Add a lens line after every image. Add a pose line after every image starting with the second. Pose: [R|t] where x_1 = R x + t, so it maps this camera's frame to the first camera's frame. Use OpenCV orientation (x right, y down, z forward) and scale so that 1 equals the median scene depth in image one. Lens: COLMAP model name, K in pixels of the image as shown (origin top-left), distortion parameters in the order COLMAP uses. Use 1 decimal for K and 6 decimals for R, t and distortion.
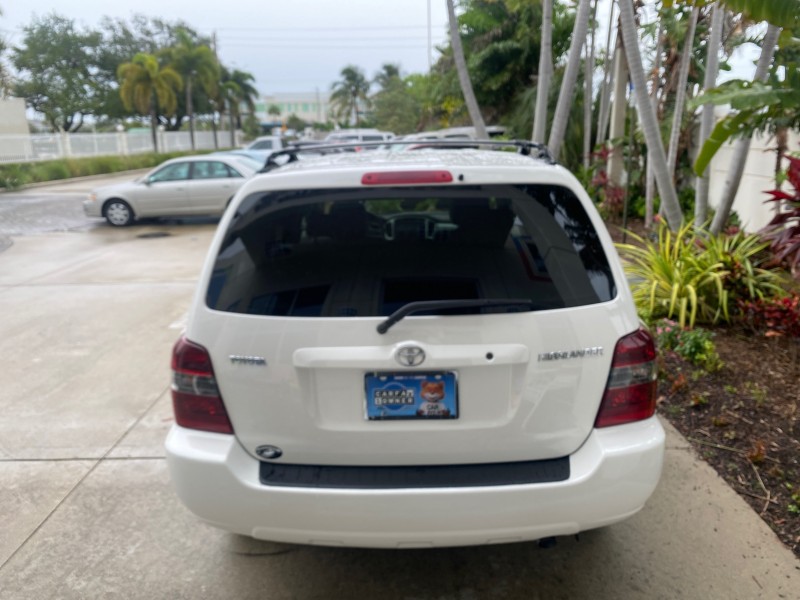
lens RADIAL K [[611.5, 0, 399.1], [0, 611.5, 293.8], [0, 0, 1]] dist [0.008118, -0.007386]
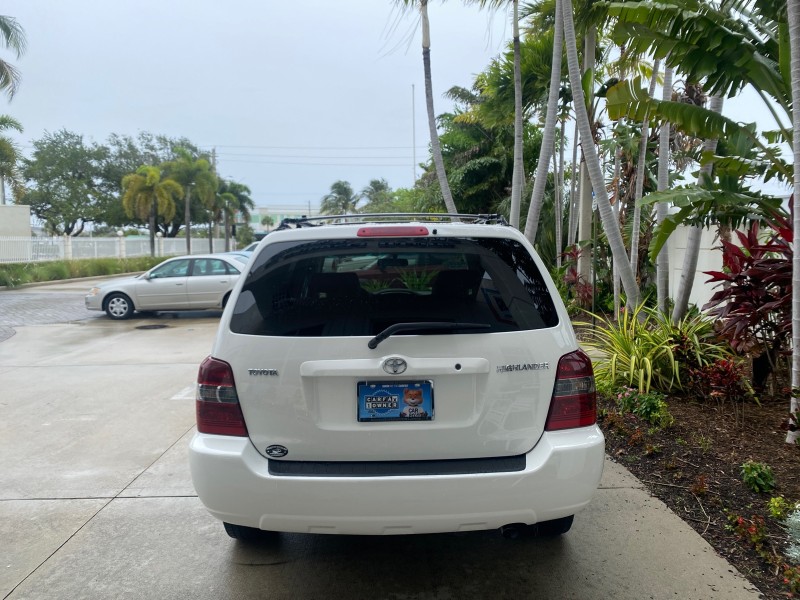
lens RADIAL K [[603.5, 0, 399.3], [0, 603.5, 308.4], [0, 0, 1]] dist [0.006854, -0.001934]
pose [[0.999713, 0.006359, 0.023105, -0.000879], [-0.002800, 0.988546, -0.150892, 0.074341], [-0.023800, 0.150784, 0.988280, -0.103876]]
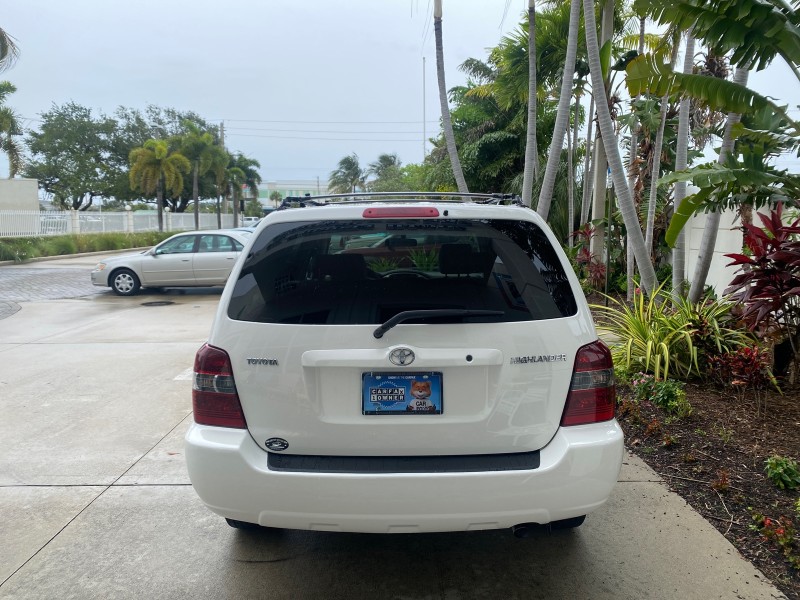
lens RADIAL K [[603.5, 0, 400.0], [0, 603.5, 300.0], [0, 0, 1]] dist [0.015766, -0.007399]
pose [[0.999839, 0.014592, 0.010411, 0.000538], [-0.013168, 0.991975, -0.125750, 0.059162], [-0.012162, 0.125593, 0.992007, -0.067883]]
